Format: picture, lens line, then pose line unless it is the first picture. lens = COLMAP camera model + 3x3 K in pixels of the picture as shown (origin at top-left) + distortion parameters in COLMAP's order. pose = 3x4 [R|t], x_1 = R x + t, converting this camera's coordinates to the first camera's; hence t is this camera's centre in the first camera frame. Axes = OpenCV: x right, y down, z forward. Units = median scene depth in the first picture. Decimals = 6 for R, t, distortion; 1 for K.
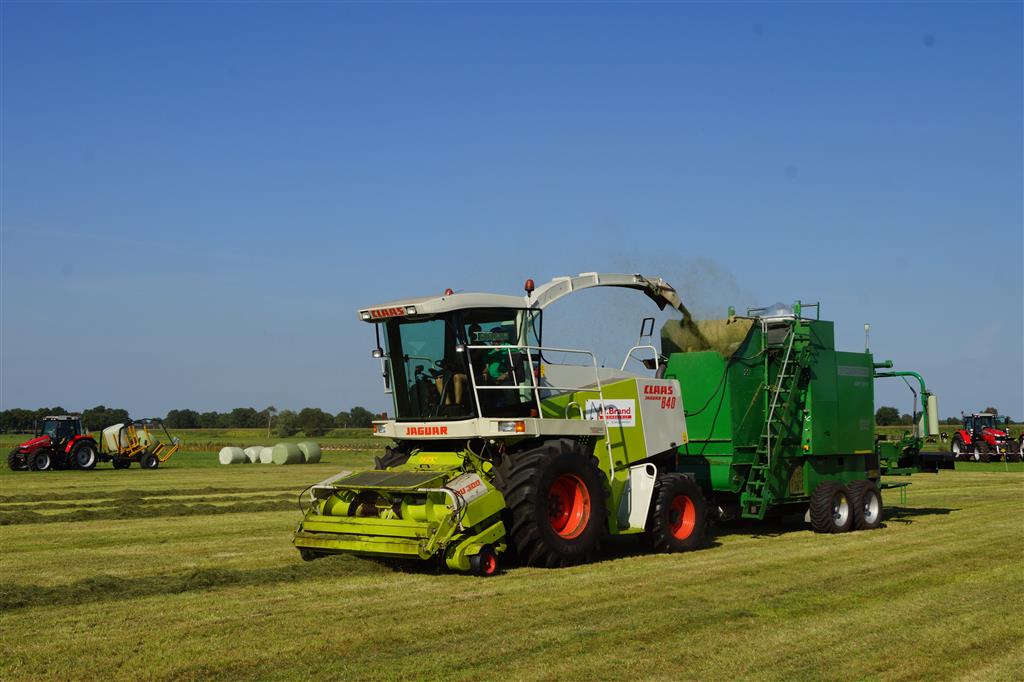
lens RADIAL K [[1404.1, 0, 512.0], [0, 1404.1, 341.0], [0, 0, 1]] dist [0.013177, 0.034362]
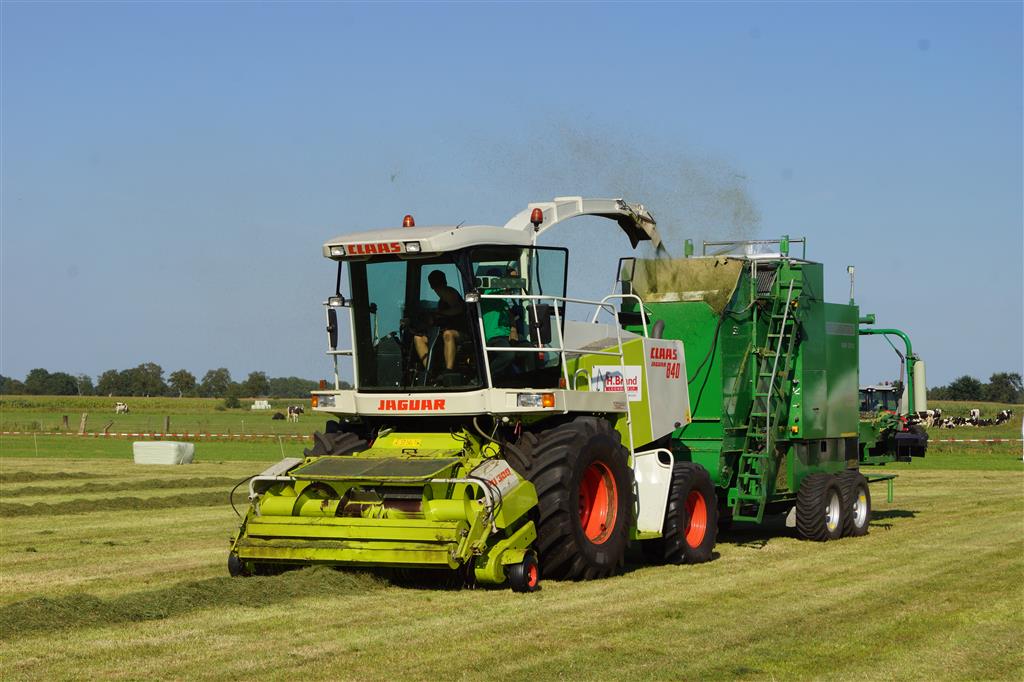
lens RADIAL K [[2242.9, 0, 512.0], [0, 2242.9, 341.0], [0, 0, 1]] dist [-0.013757, -0.103566]
pose [[0.973112, 0.013856, 0.229914, -0.280885], [-0.022085, 0.999203, 0.033254, -0.011841], [-0.229270, -0.037438, 0.972643, -0.188059]]
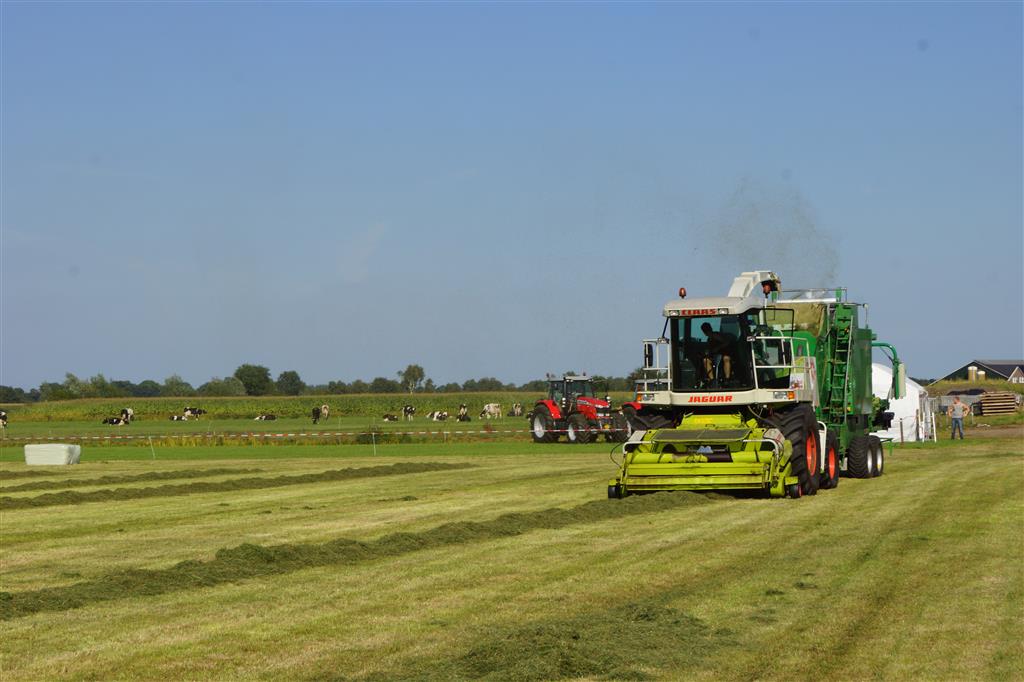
lens RADIAL K [[2840.8, 0, 512.0], [0, 2840.8, 341.0], [0, 0, 1]] dist [0.119929, 0.275340]
pose [[0.909723, -0.003957, 0.415197, -1.328721], [-0.012561, 0.999235, 0.037044, -0.087635], [-0.415026, -0.038915, 0.908977, -1.355192]]
